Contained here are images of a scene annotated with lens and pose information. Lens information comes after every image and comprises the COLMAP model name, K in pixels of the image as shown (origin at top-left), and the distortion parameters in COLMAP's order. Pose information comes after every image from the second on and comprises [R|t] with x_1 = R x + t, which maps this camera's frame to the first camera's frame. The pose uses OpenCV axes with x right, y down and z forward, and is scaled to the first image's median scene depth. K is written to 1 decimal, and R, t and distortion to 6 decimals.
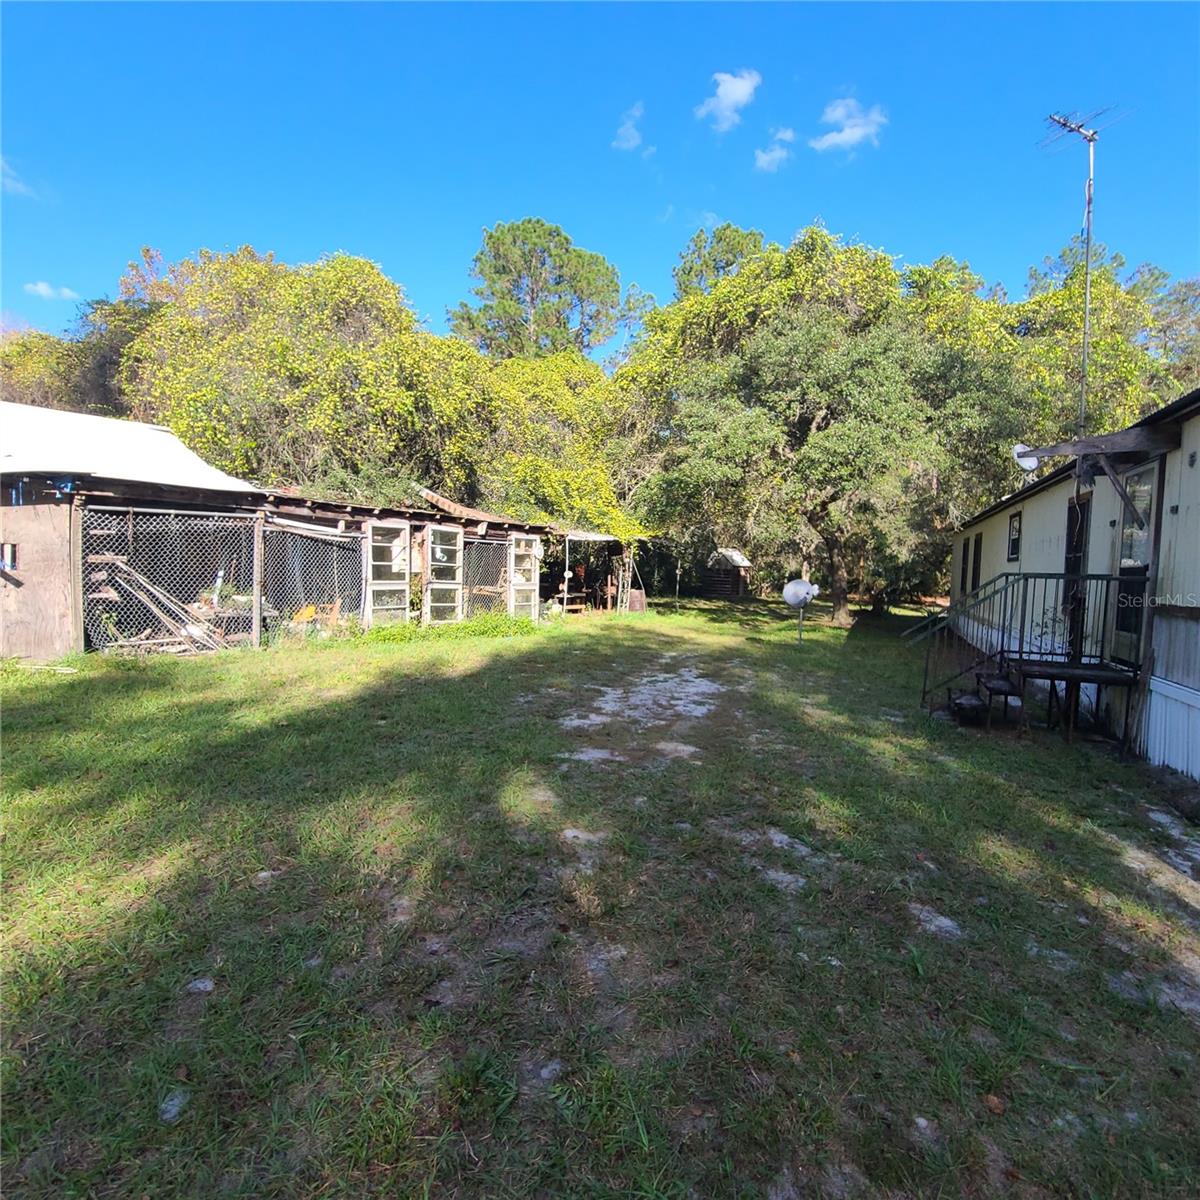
lens RADIAL K [[655.9, 0, 605.4], [0, 655.9, 596.2], [0, 0, 1]] dist [-0.002279, -0.001147]
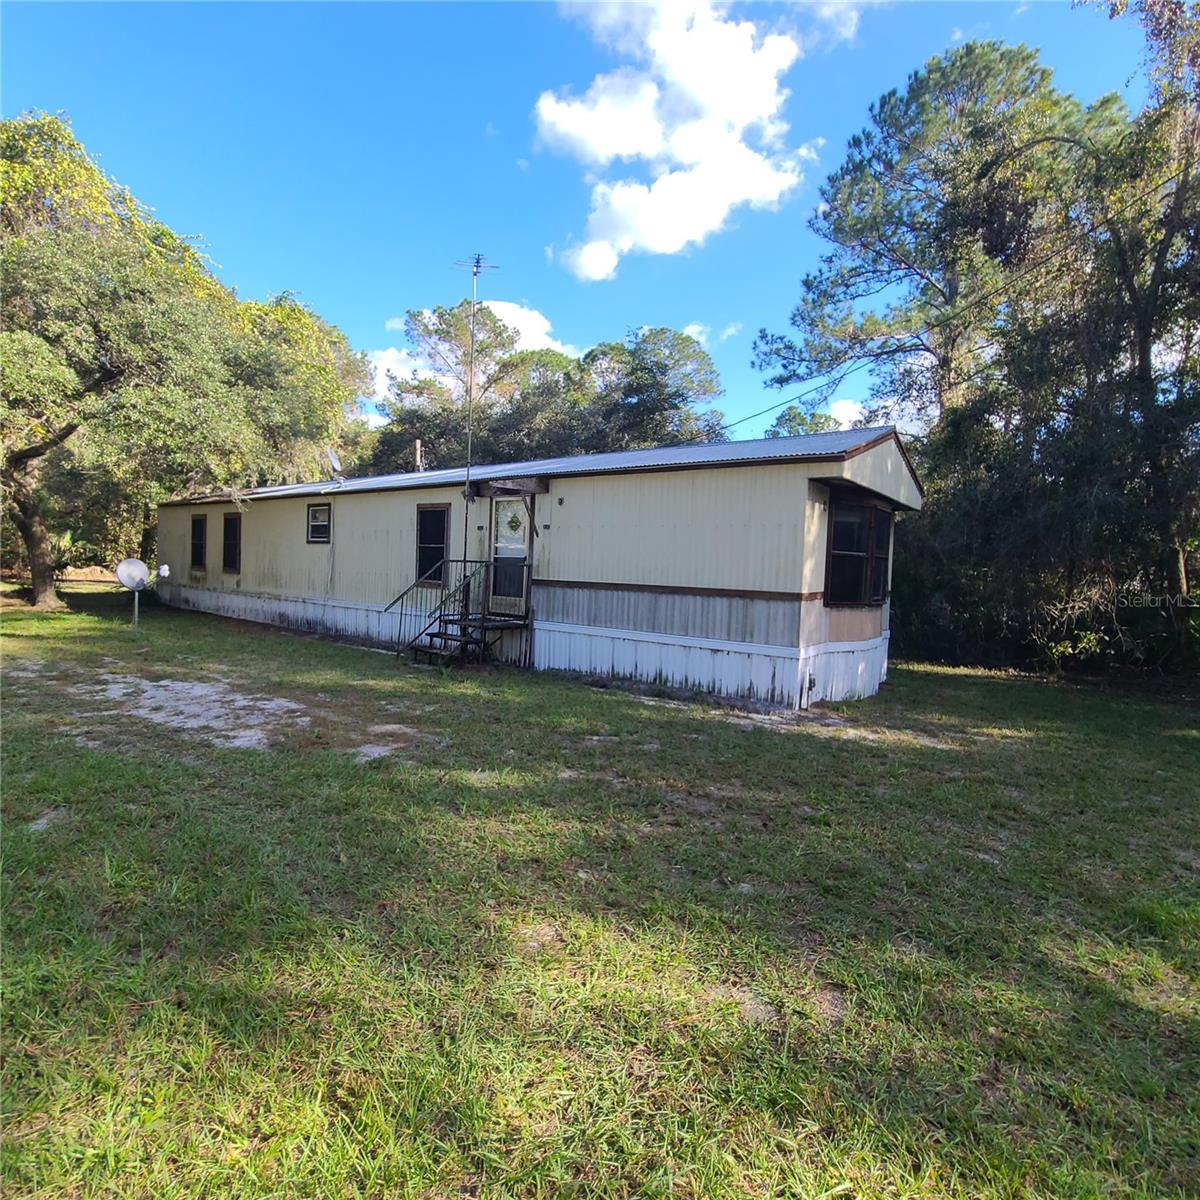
lens RADIAL K [[655.9, 0, 605.4], [0, 655.9, 596.2], [0, 0, 1]] dist [-0.002279, -0.001147]
pose [[0.257137, -0.064579, 0.964215, -0.738604], [0.012365, 0.997903, 0.063538, -0.047682], [-0.966296, -0.004416, 0.257396, 0.331888]]
